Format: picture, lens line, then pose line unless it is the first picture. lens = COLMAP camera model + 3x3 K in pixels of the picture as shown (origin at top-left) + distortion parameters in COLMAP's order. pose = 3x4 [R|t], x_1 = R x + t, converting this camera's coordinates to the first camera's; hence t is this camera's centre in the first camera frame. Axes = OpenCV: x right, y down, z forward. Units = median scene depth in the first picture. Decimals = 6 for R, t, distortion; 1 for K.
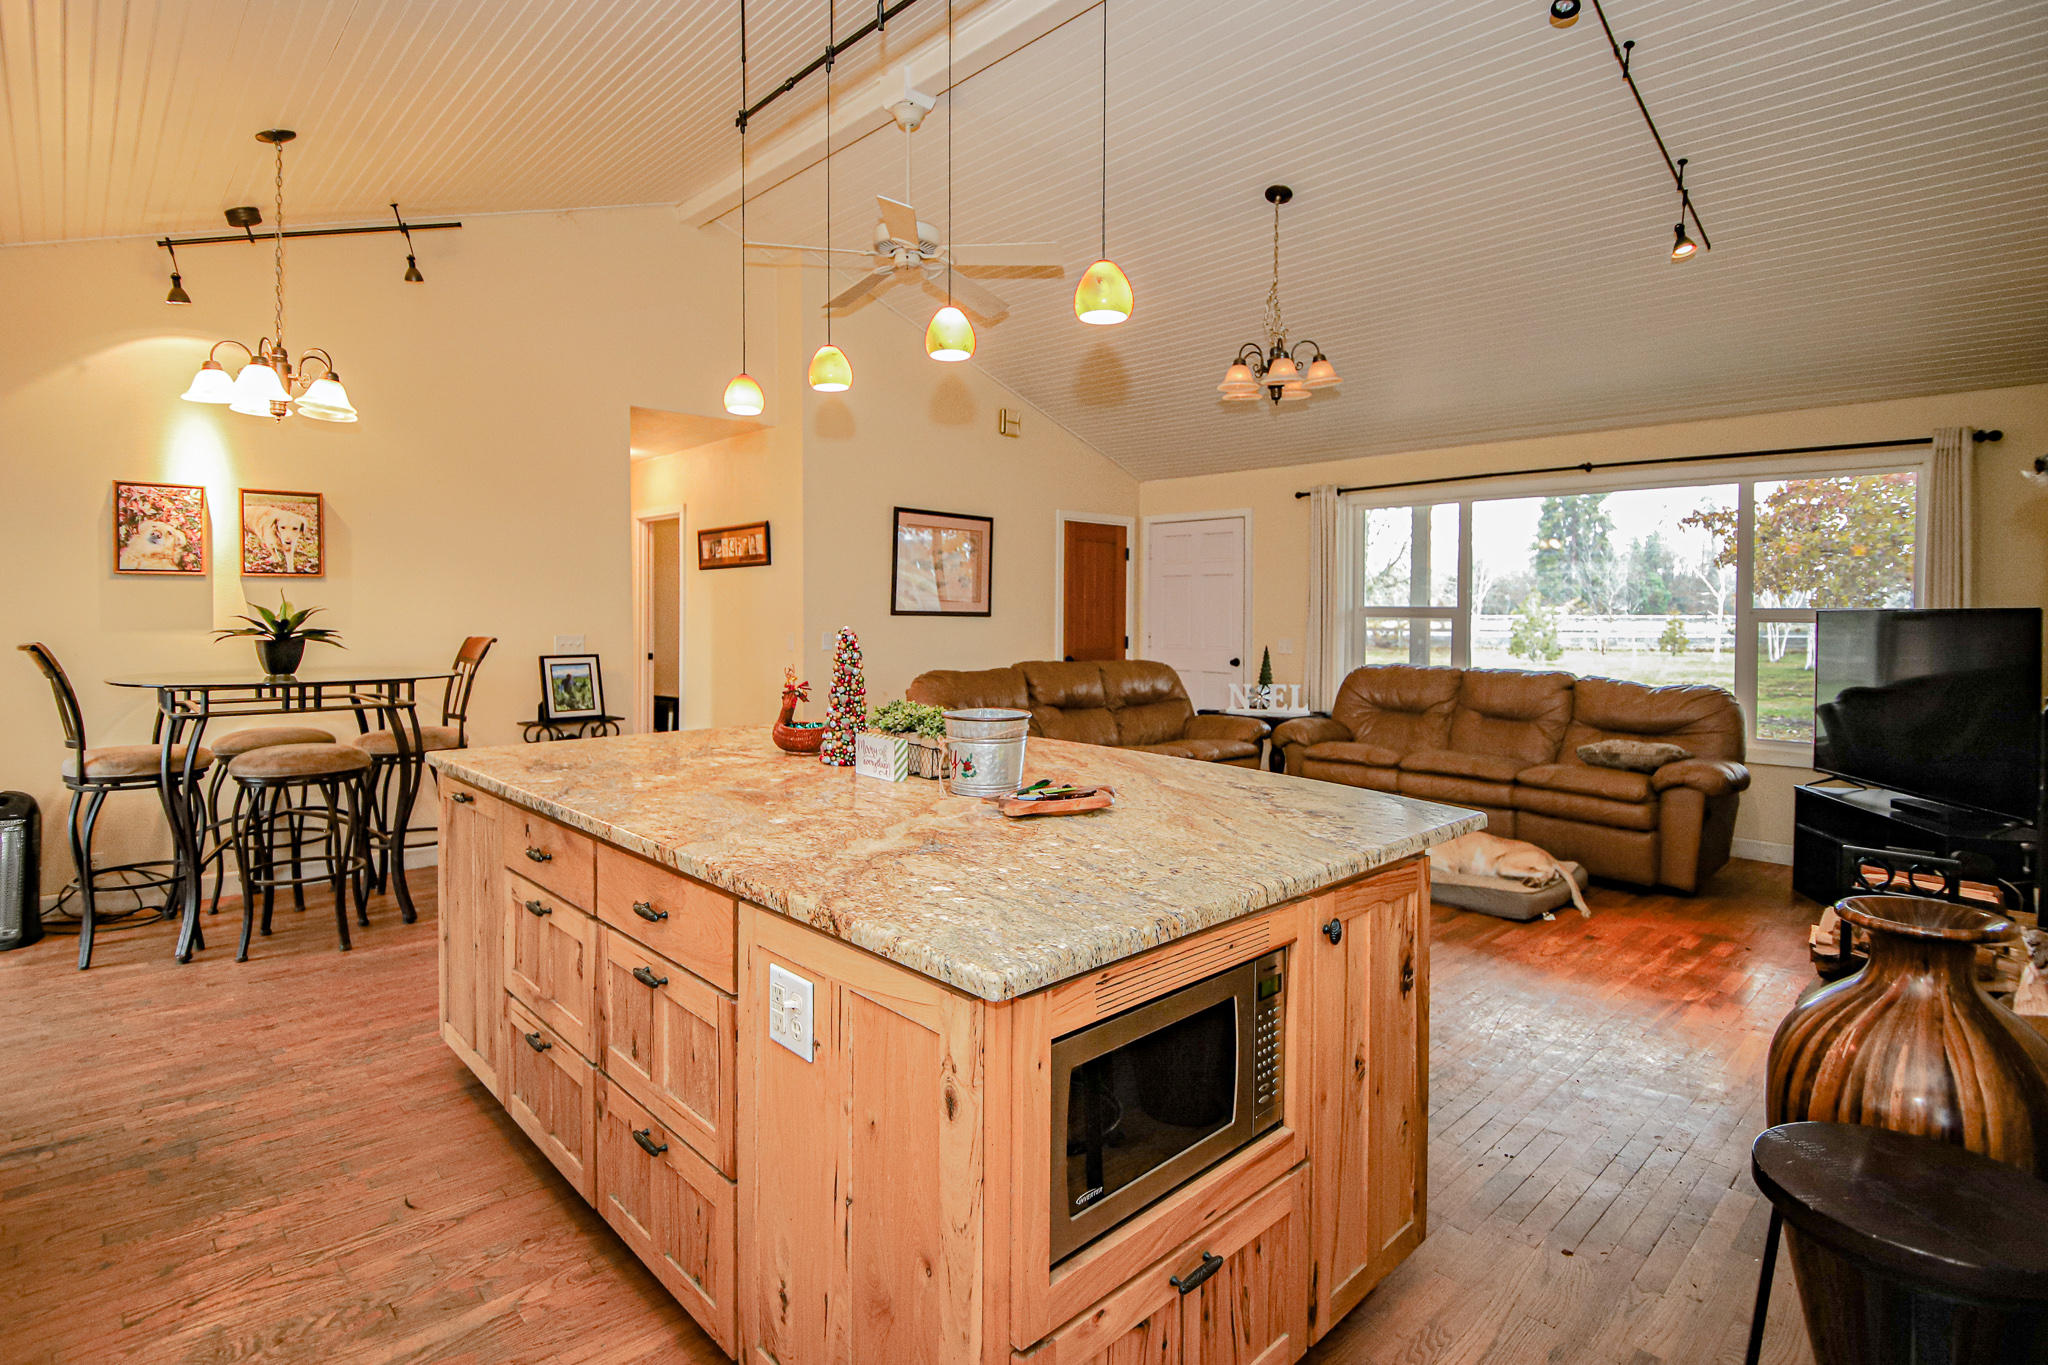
lens RADIAL K [[1006.6, 0, 1017.4], [0, 1006.6, 627.4], [0, 0, 1]] dist [0.019118, -0.028844]
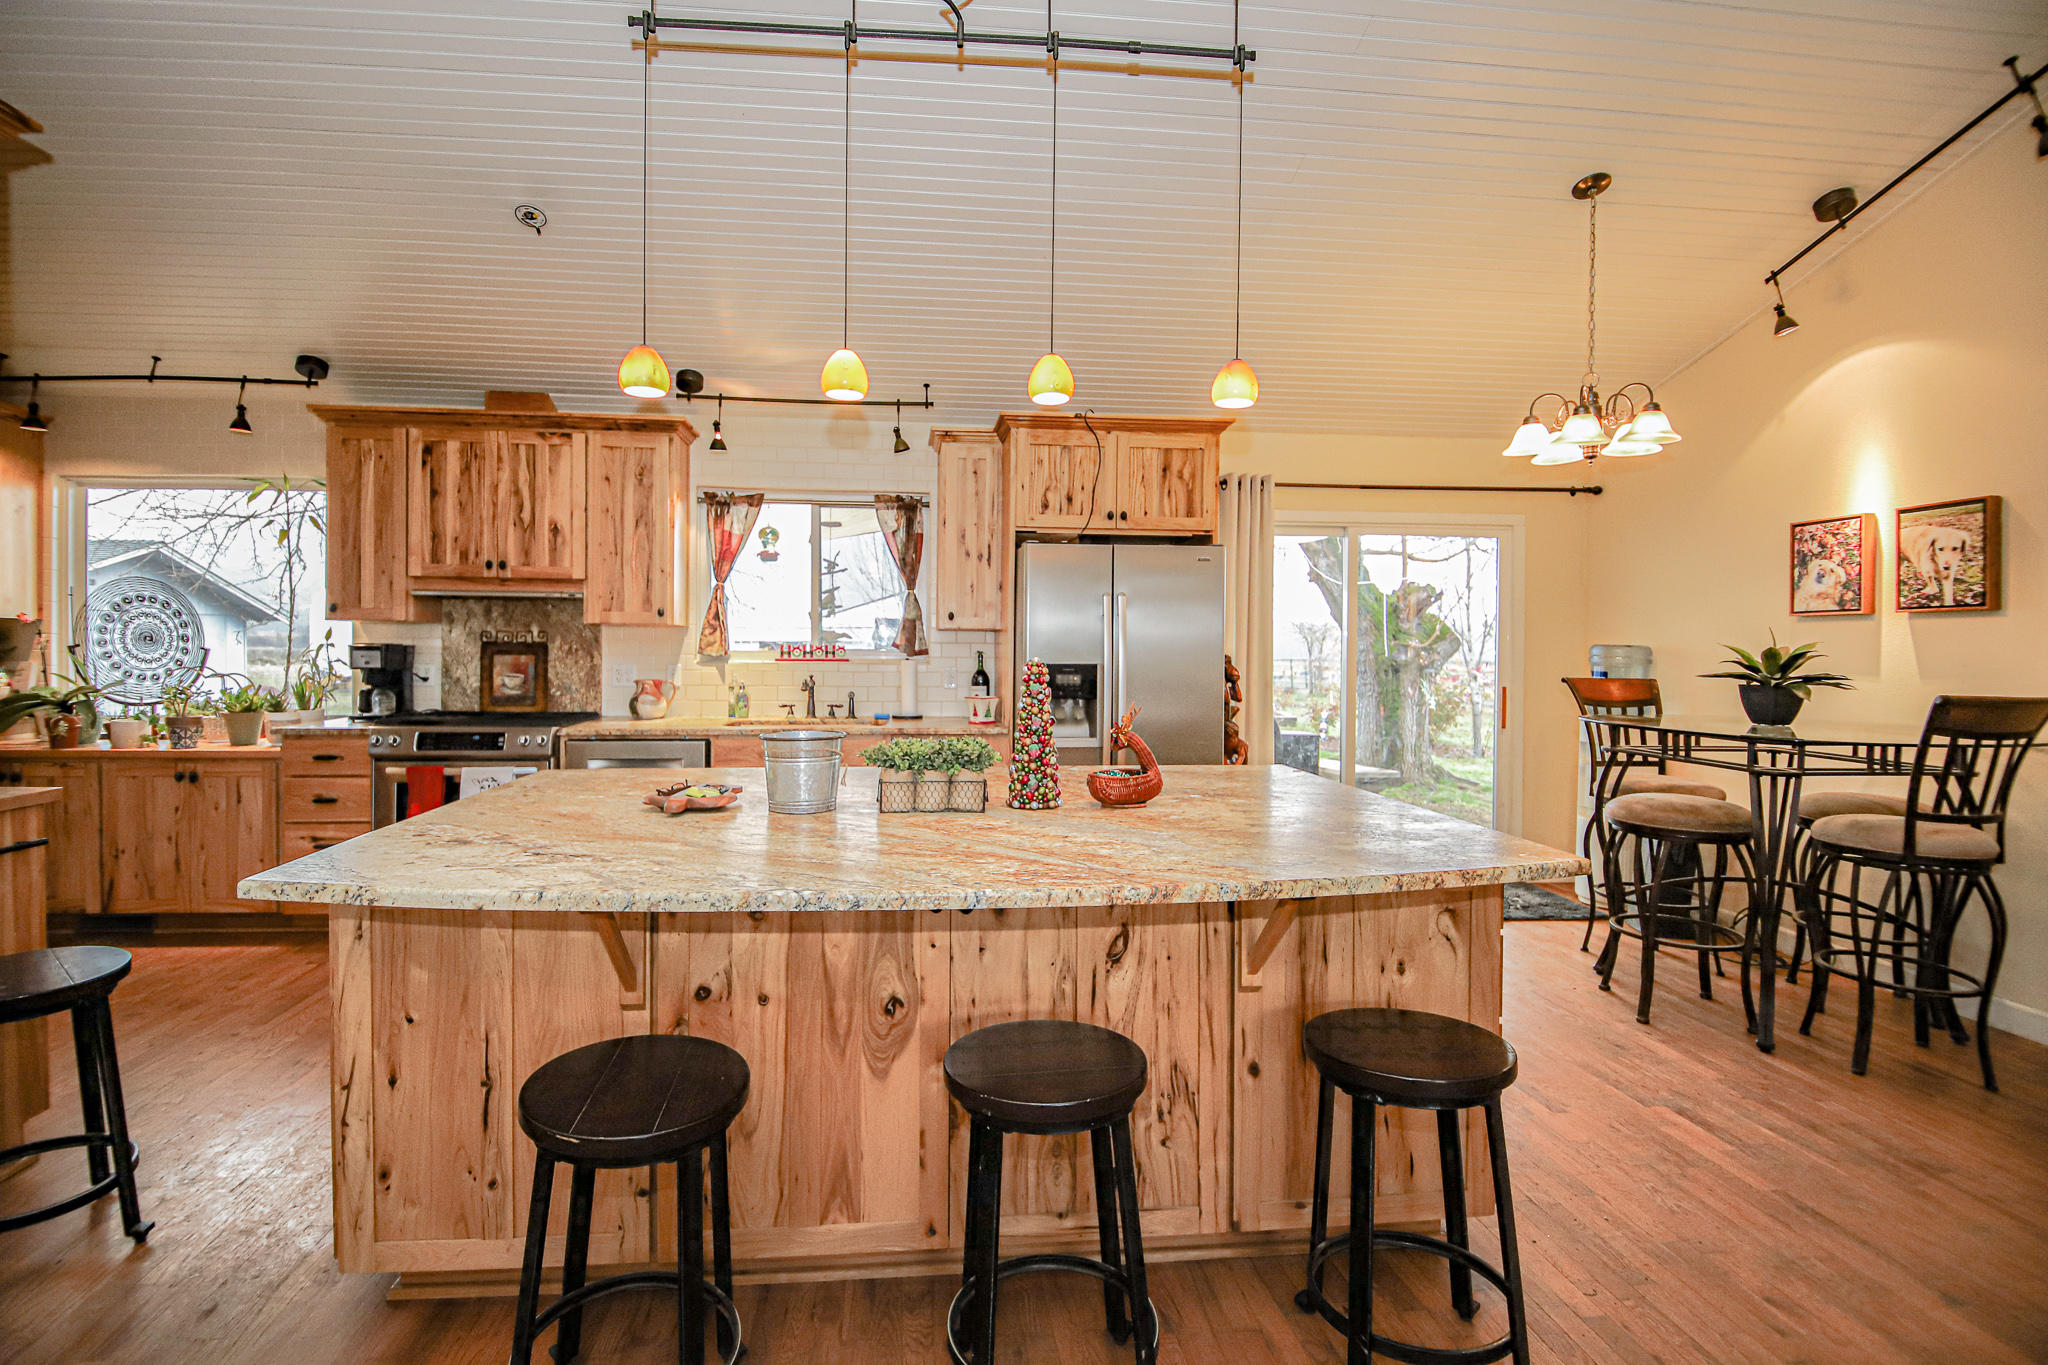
lens RADIAL K [[934.7, 0, 983.0], [0, 934.7, 659.8], [0, 0, 1]] dist [0.026799, -0.028314]
pose [[-0.617221, 0.001882, -0.786787, 0.330482], [-0.025283, 0.999433, 0.022225, -0.010659], [0.786383, 0.033609, -0.616824, 0.931587]]
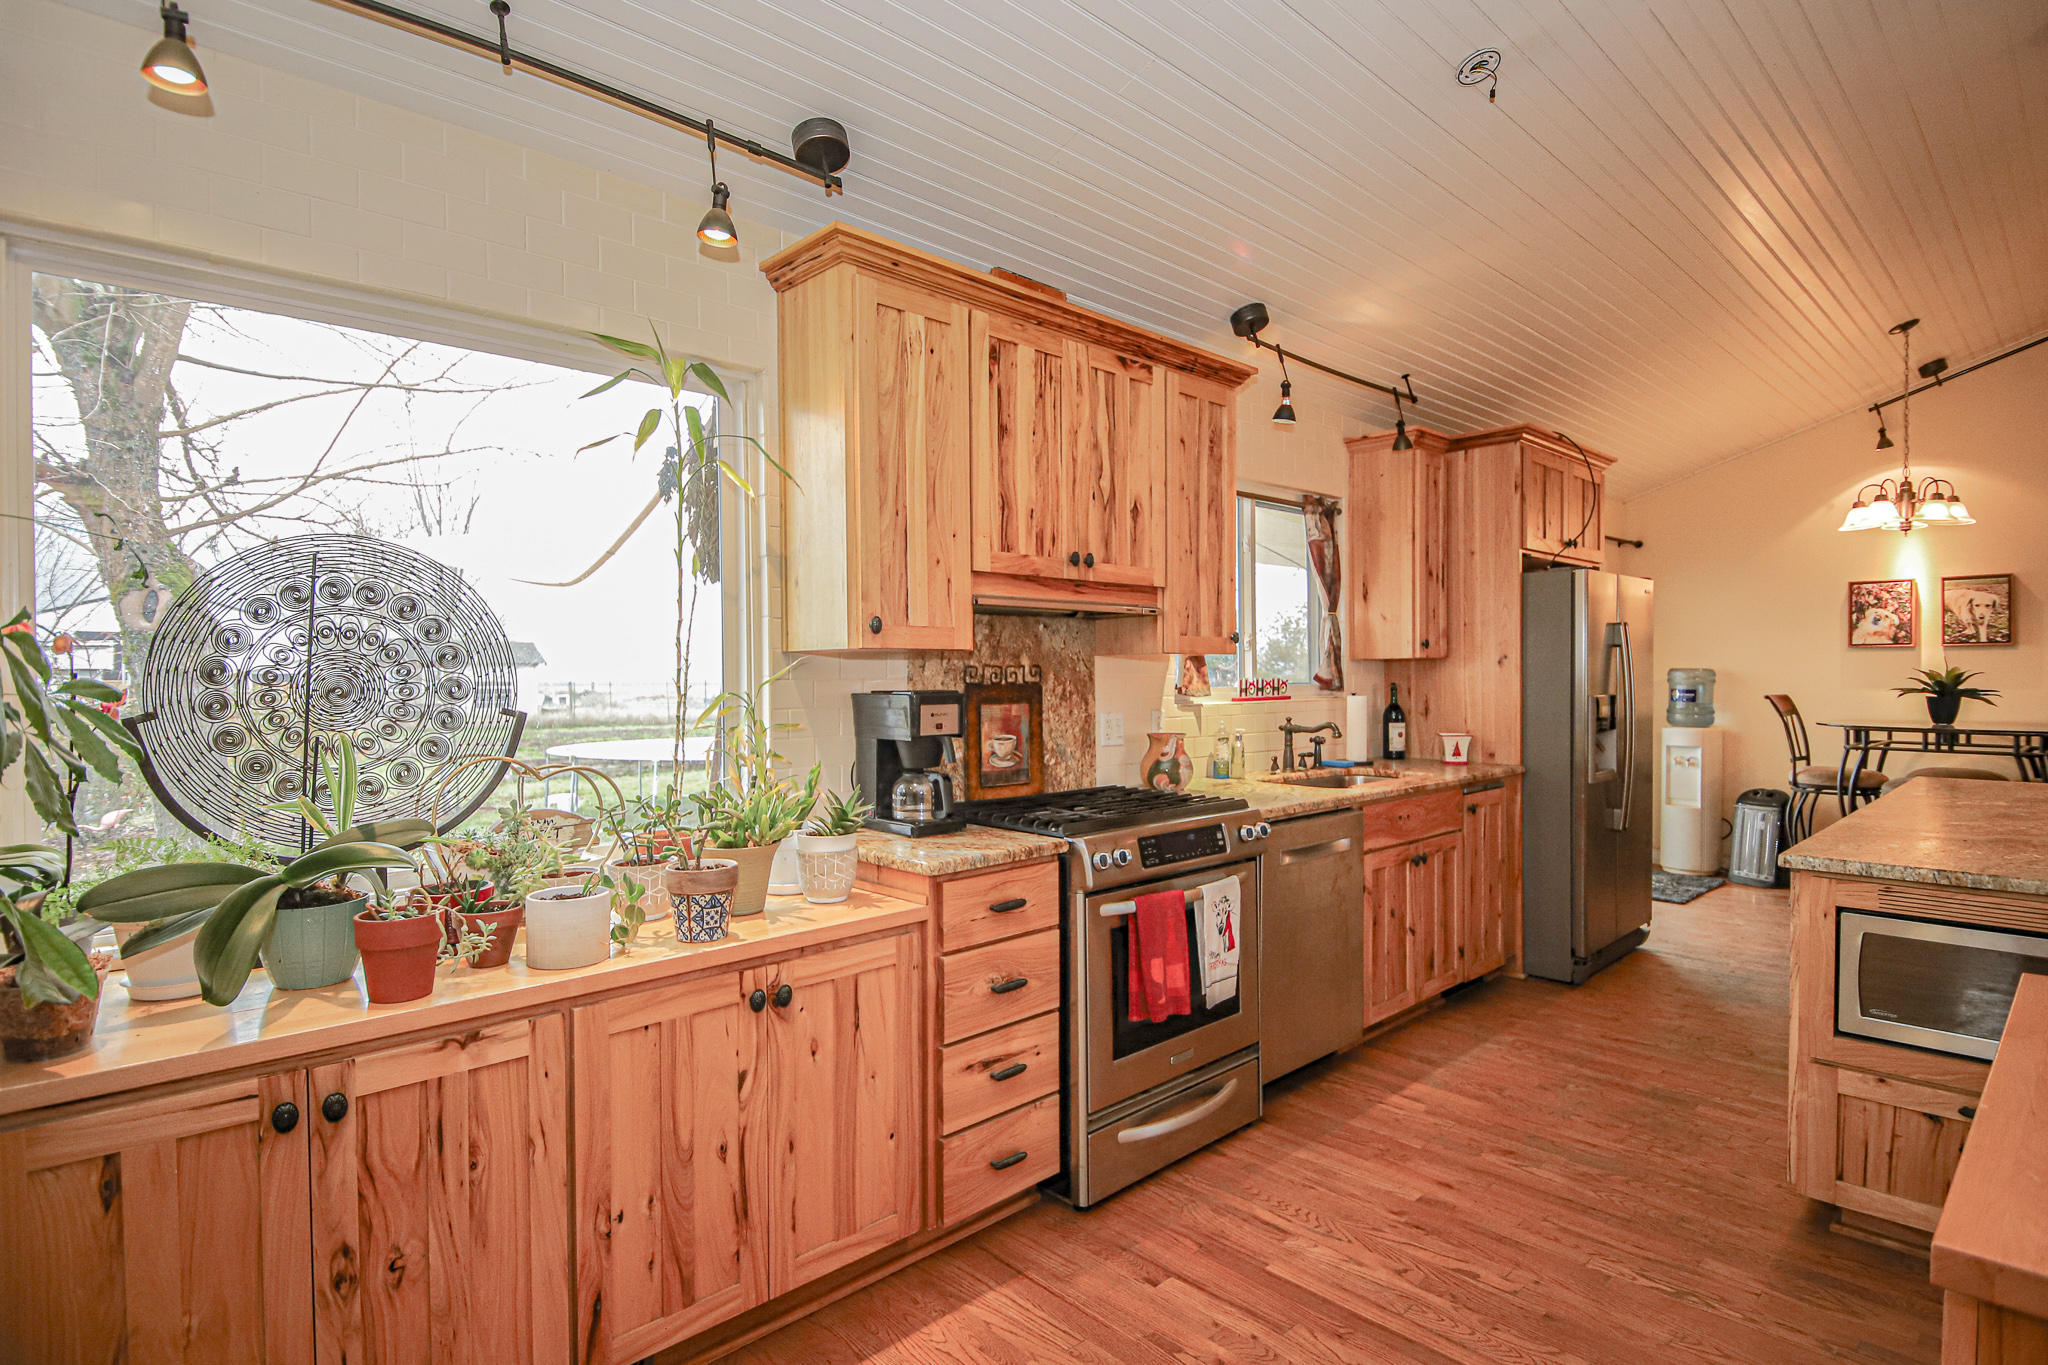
lens RADIAL K [[1047.5, 0, 1069.9], [0, 1047.5, 683.9], [0, 0, 1]] dist [0.035972, -0.037412]
pose [[0.026051, 0.009729, -0.999613, 0.557435], [-0.014377, 0.999853, 0.009357, -0.000381], [0.999557, 0.014127, 0.026187, -0.137395]]
